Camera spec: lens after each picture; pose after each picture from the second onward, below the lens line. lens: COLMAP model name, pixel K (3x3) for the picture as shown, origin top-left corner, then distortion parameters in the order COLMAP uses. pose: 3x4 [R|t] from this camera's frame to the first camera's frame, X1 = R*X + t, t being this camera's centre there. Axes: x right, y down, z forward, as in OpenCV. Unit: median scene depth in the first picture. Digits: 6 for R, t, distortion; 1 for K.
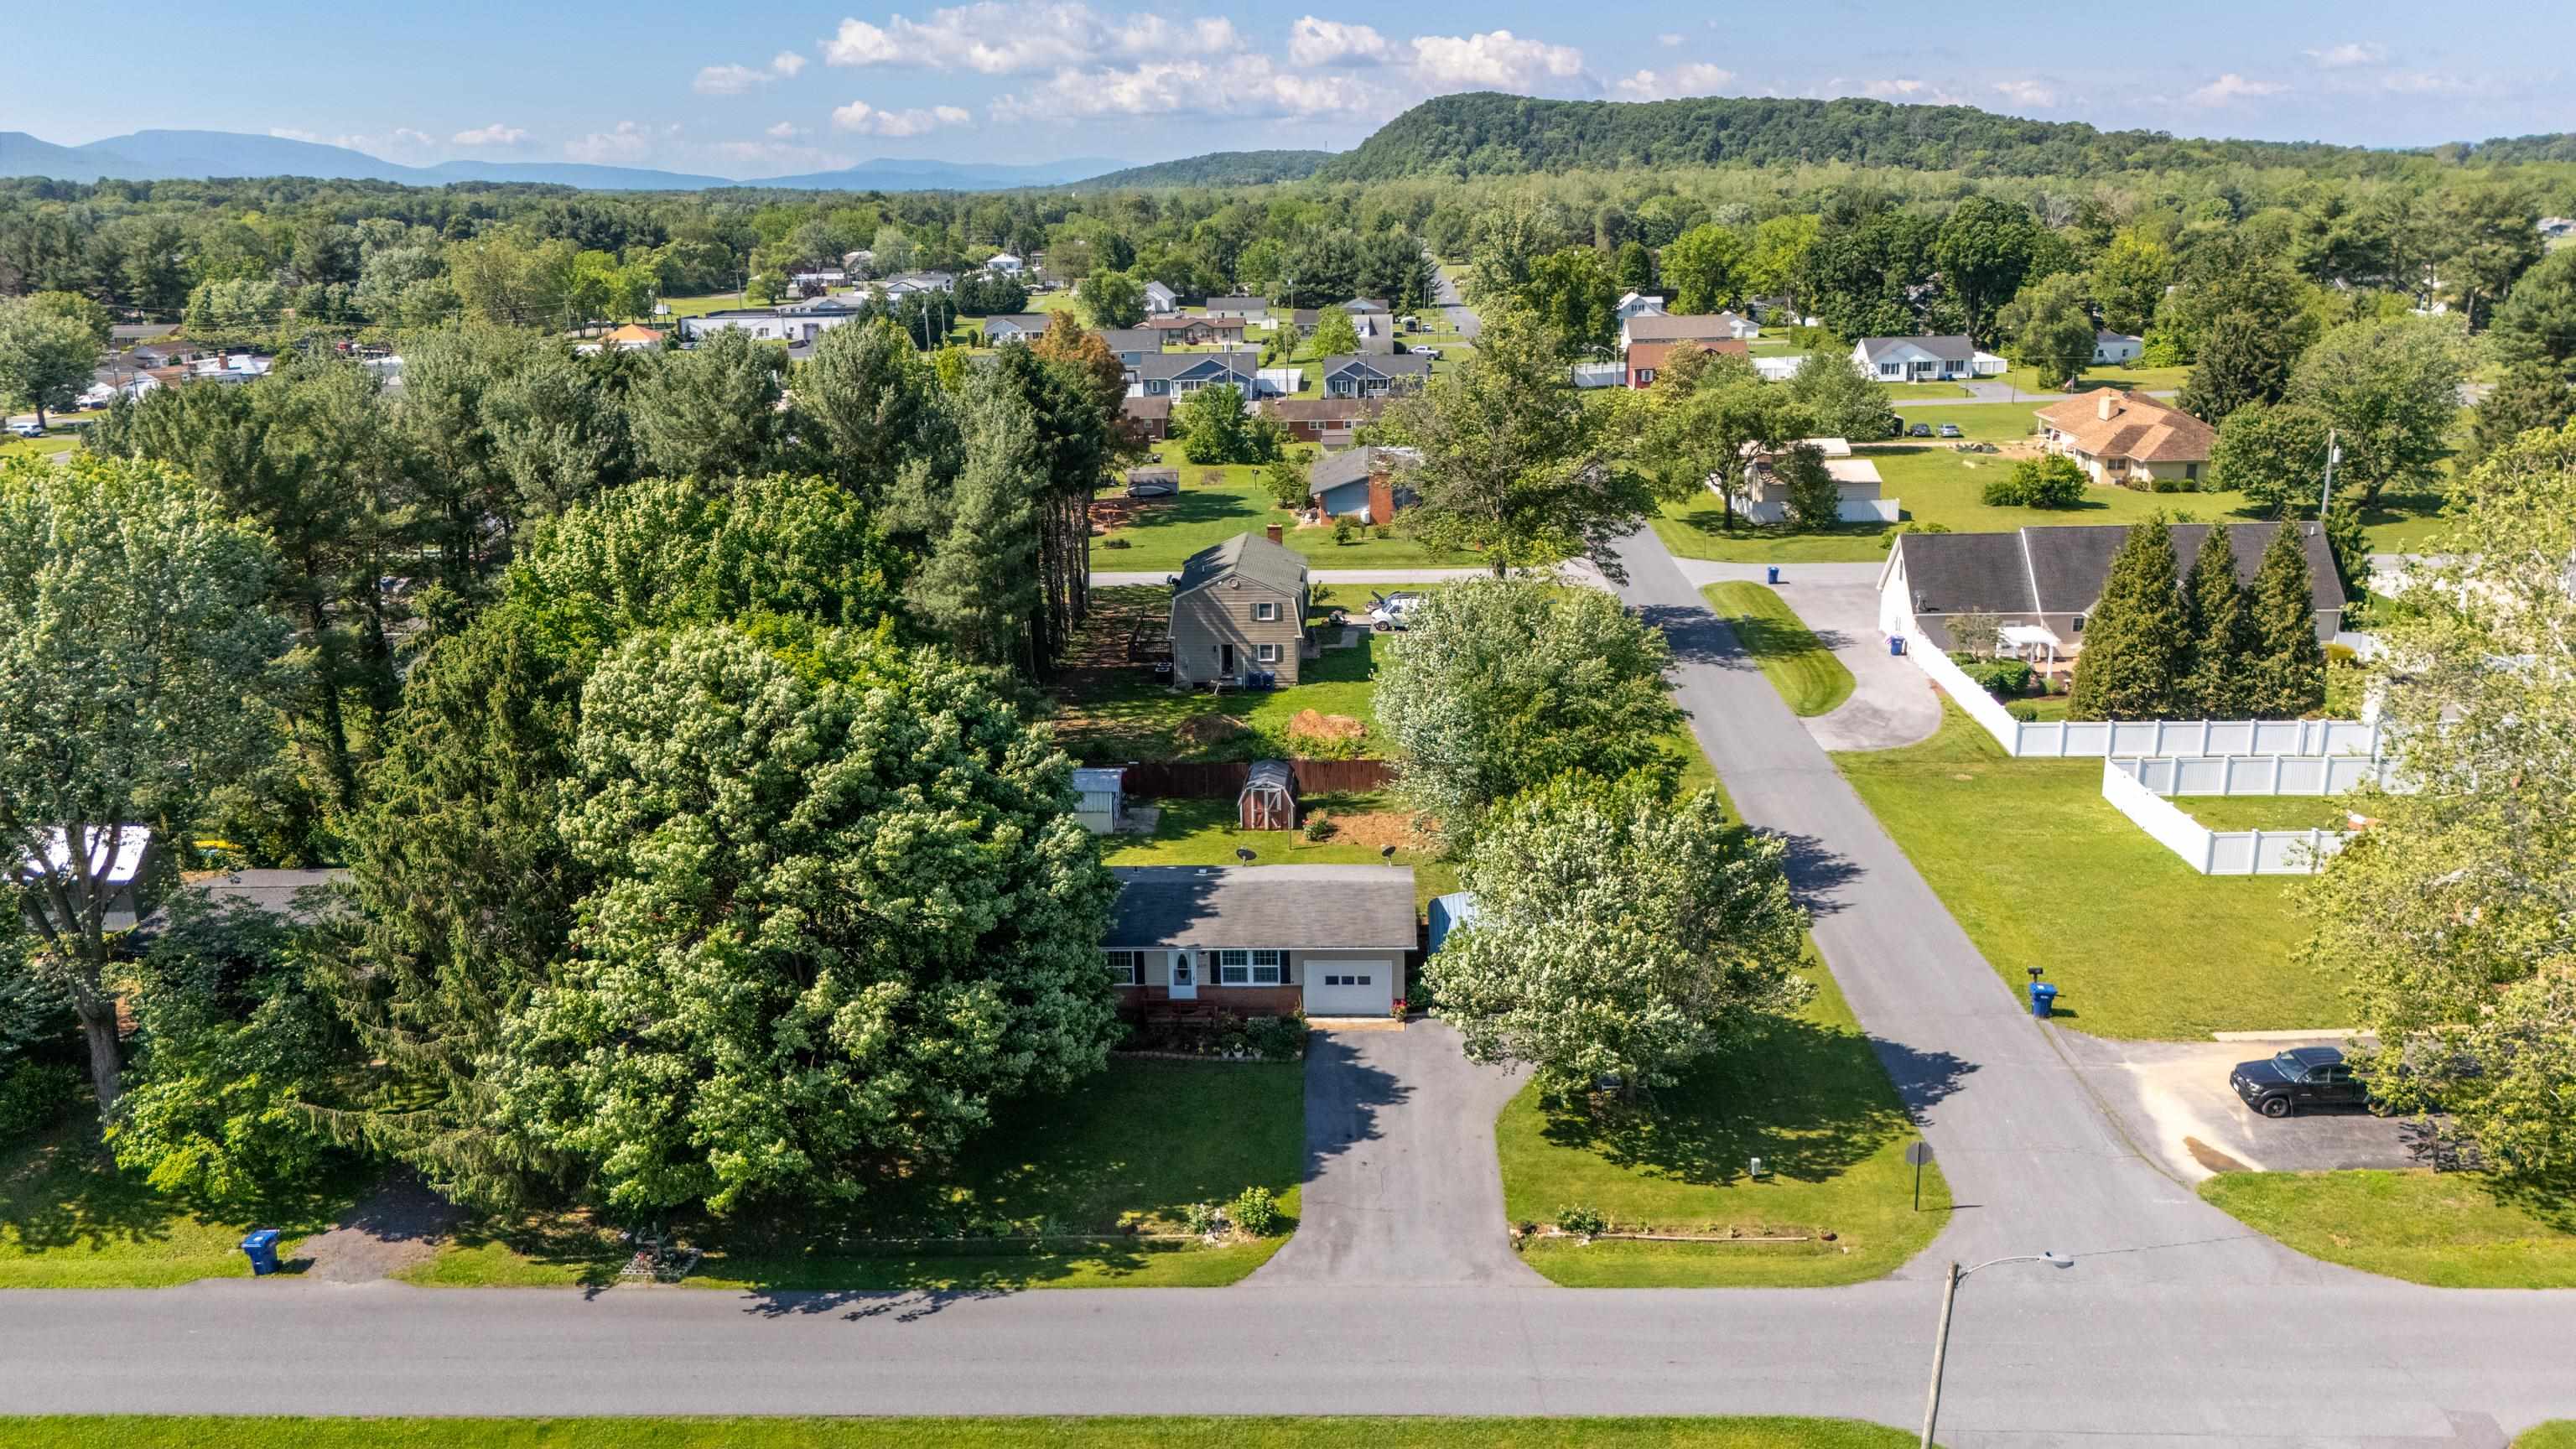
lens RADIAL K [[1907.2, 0, 1283.1], [0, 1907.2, 713.3], [0, 0, 1]] dist [0.080009, -0.076119]
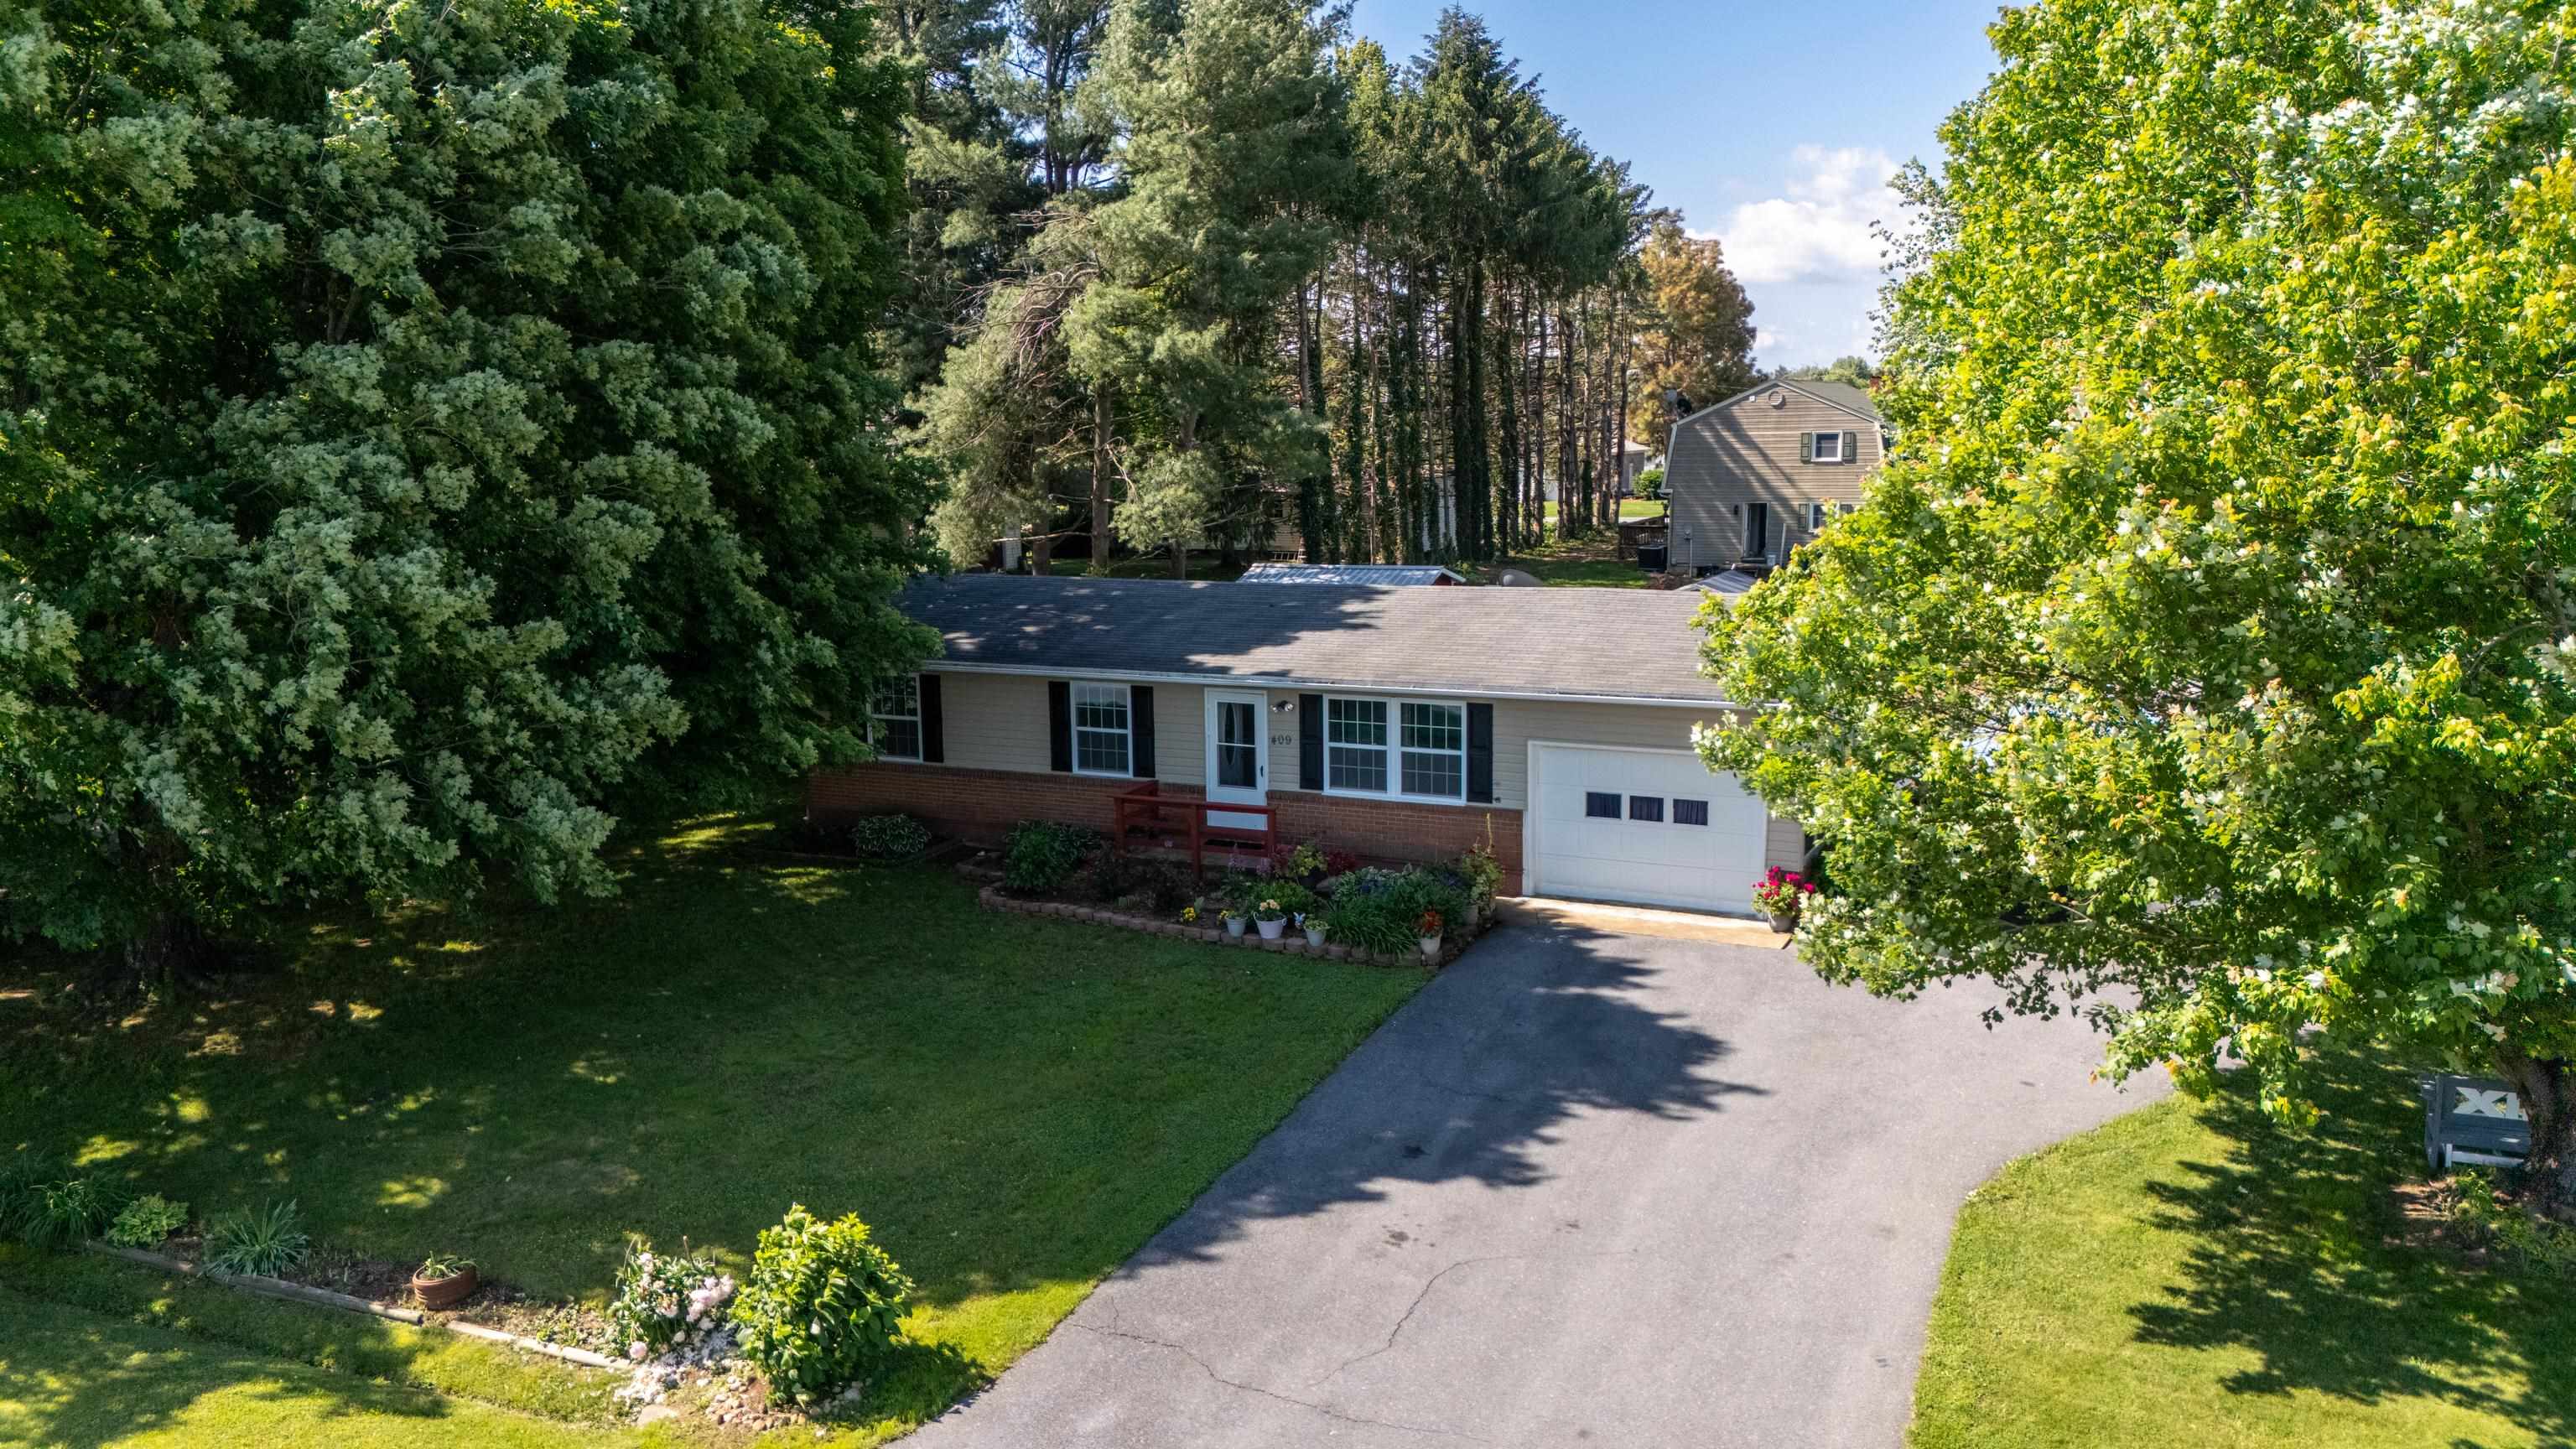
lens RADIAL K [[1891.3, 0, 1264.9], [0, 1891.3, 728.6], [0, 0, 1]] dist [0.099635, -0.075055]
pose [[0.920041, 0.067225, -0.386011, 0.096364], [-0.104393, 0.991618, -0.076125, 0.144831], [0.377658, 0.110335, 0.919348, 0.573961]]
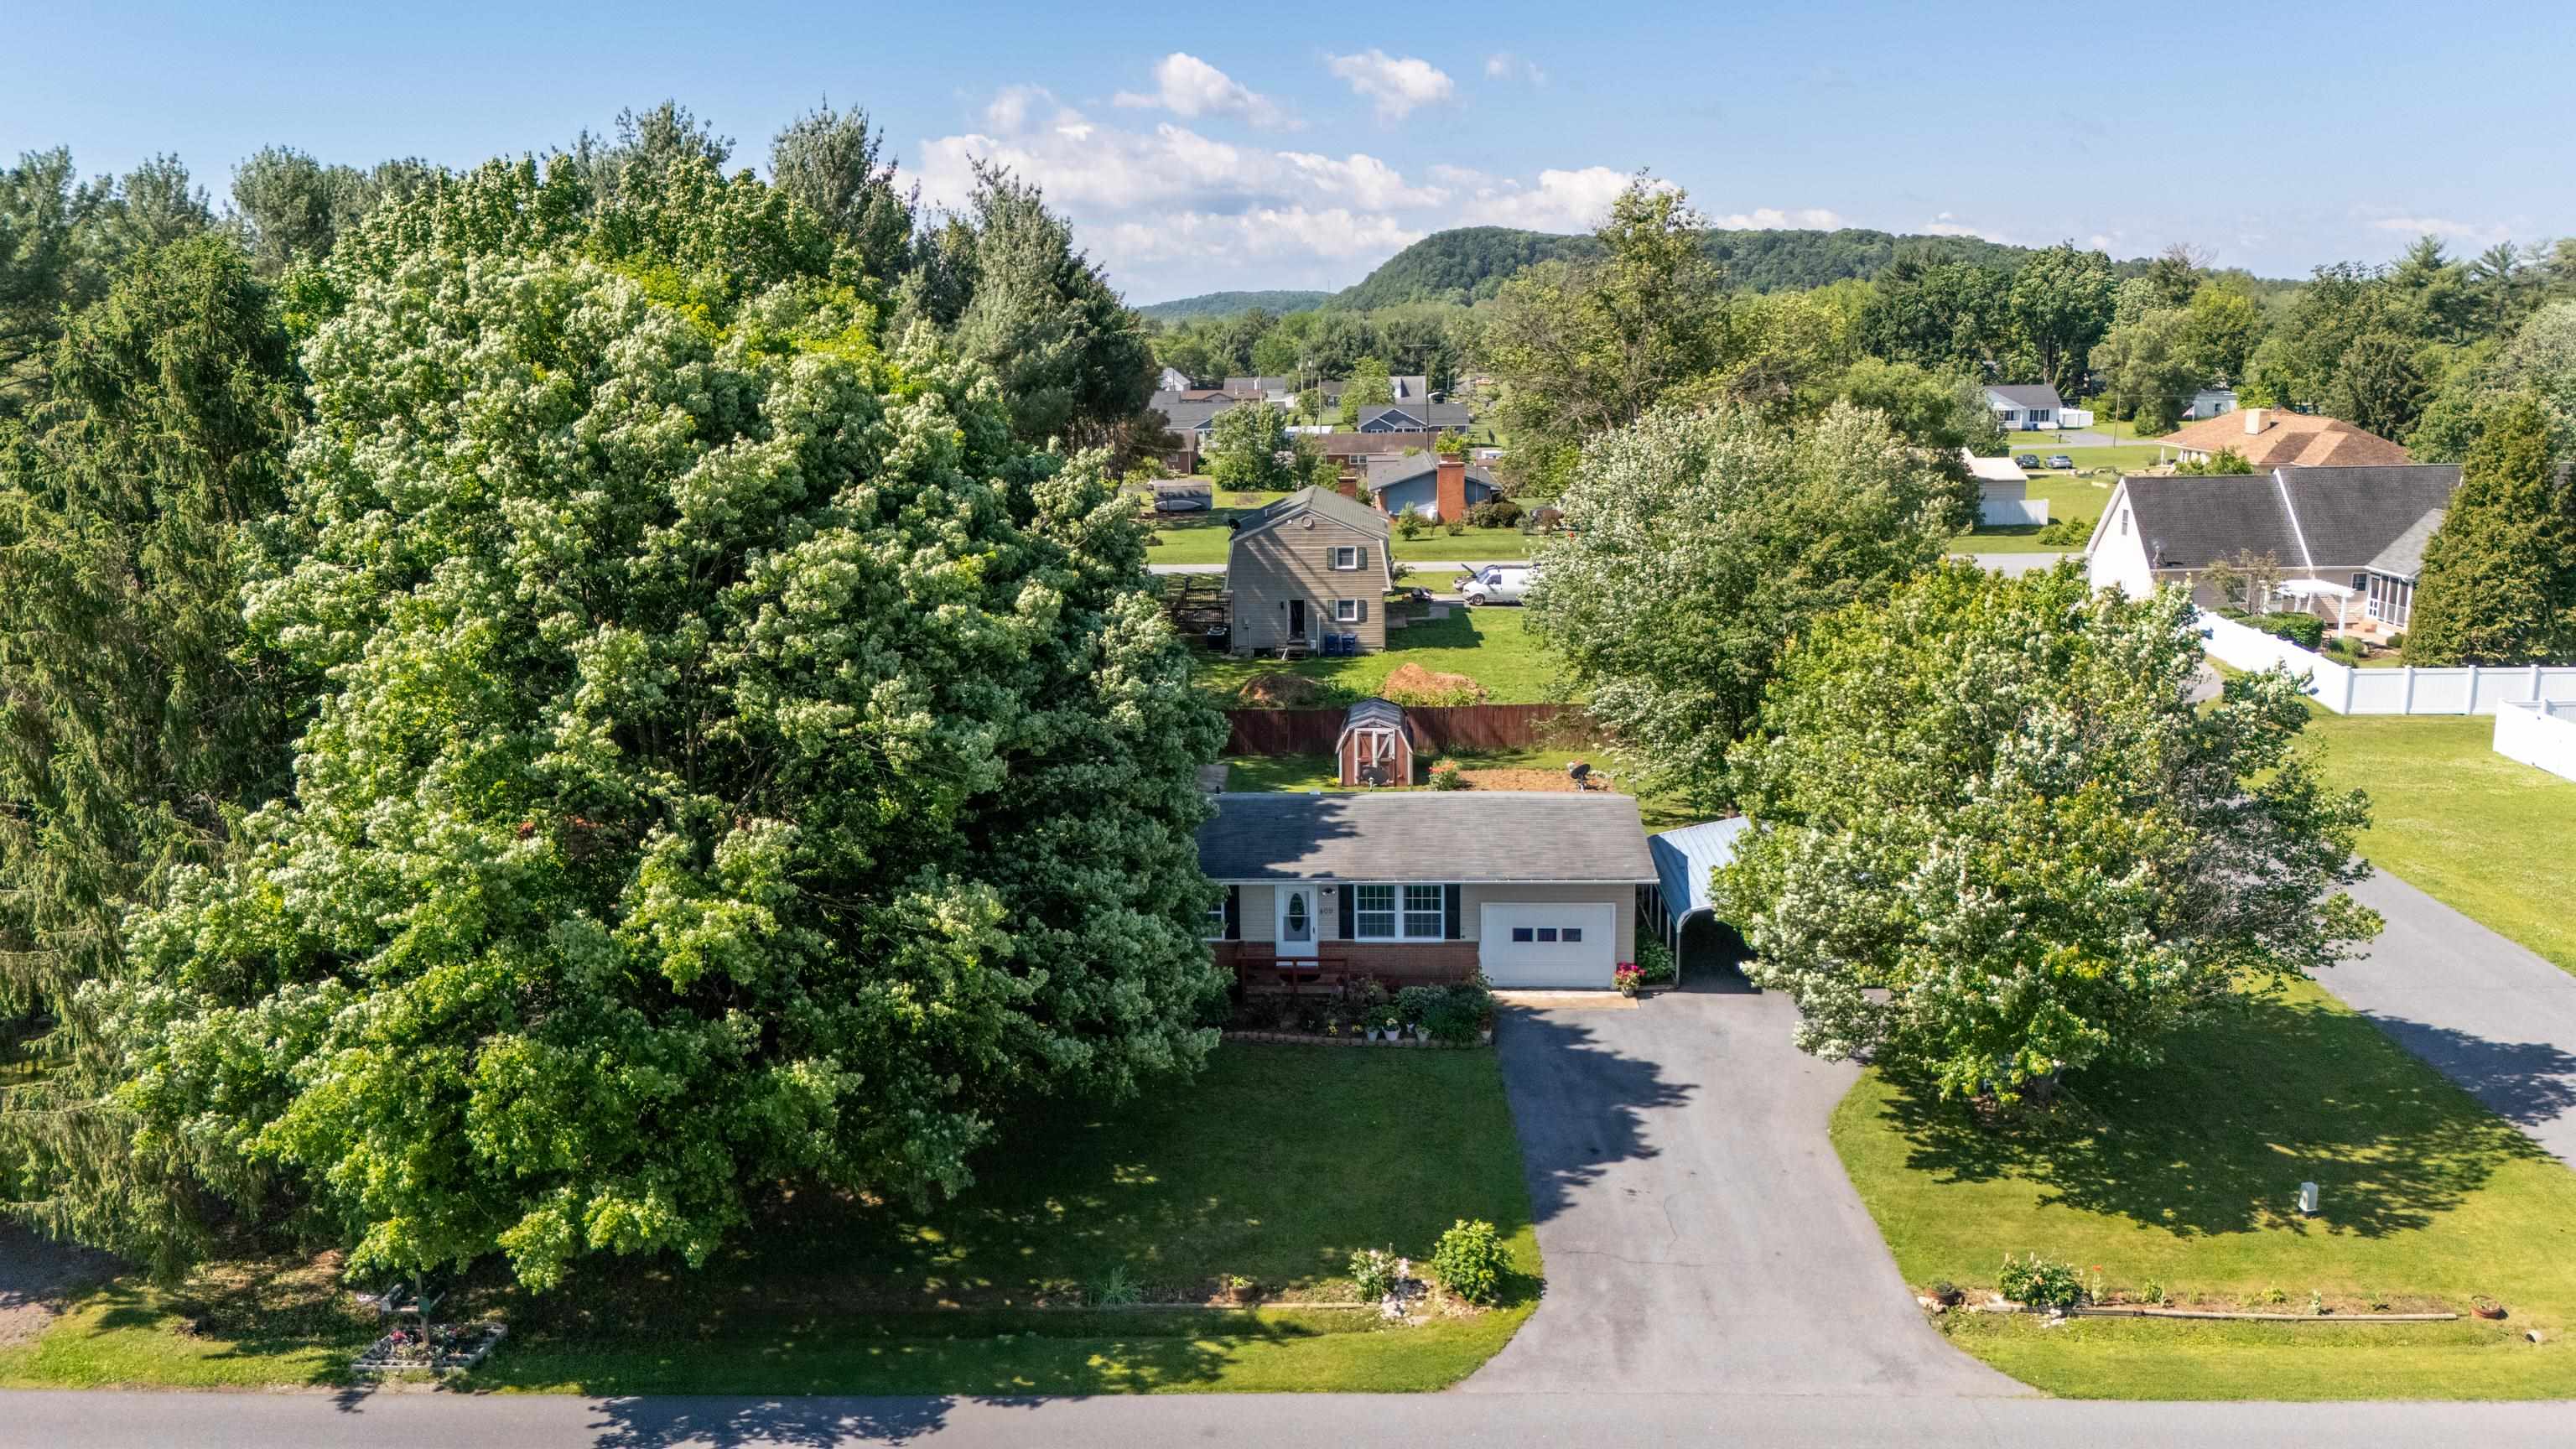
lens RADIAL K [[1907.2, 0, 1283.1], [0, 1907.2, 713.3], [0, 0, 1]] dist [0.080009, -0.076119]
pose [[0.999993, 0.003605, 0.000116, -0.052242], [-0.003589, 0.997583, -0.069385, 0.099133], [-0.000365, 0.069384, 0.997590, 0.302123]]
